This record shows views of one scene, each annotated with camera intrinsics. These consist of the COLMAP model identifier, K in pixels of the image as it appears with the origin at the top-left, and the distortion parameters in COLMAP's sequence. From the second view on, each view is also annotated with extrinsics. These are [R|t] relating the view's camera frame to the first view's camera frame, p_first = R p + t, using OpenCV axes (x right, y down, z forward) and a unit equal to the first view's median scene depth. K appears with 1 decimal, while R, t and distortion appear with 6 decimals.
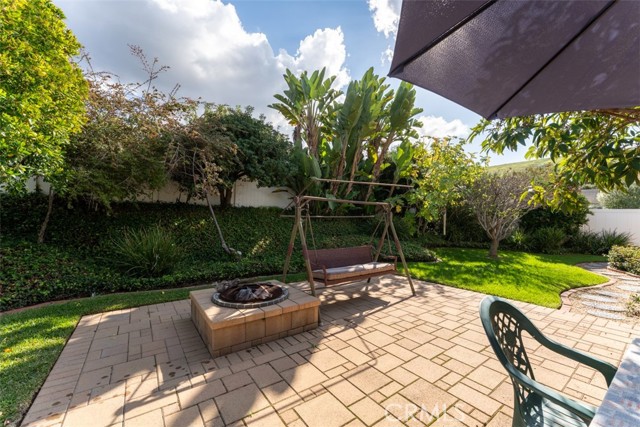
lens RADIAL K [[253.9, 0, 320.0], [0, 253.9, 213.5], [0, 0, 1]] dist [-0.001131, -0.000172]
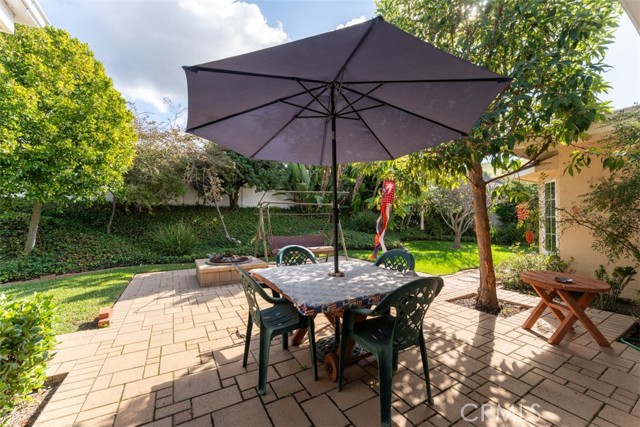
lens RADIAL K [[253.1, 0, 319.7], [0, 253.1, 211.2], [0, 0, 1]] dist [0.000739, -0.000170]
pose [[0.995215, -0.011919, -0.096976, 0.327990], [0.011753, 0.999928, -0.002284, 0.000588], [0.096997, 0.001133, 0.995284, -0.407481]]
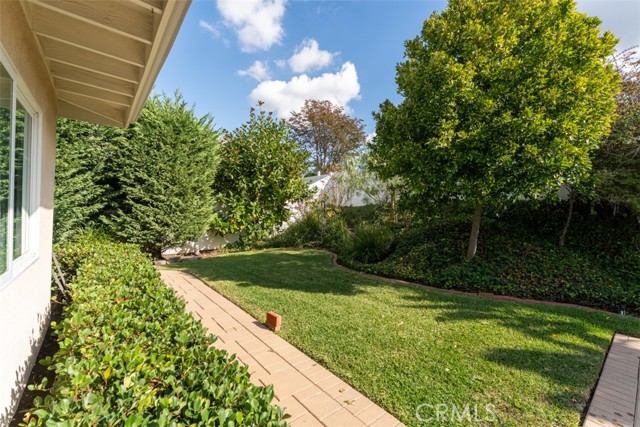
lens RADIAL K [[272.5, 0, 320.0], [0, 272.5, 213.5], [0, 0, 1]] dist [0.012154, 0.000063]
pose [[0.064288, 0.000028, -0.997931, -0.006317], [-0.006788, 0.999977, -0.000410, -0.012934], [0.997908, 0.006800, 0.064287, -0.093925]]
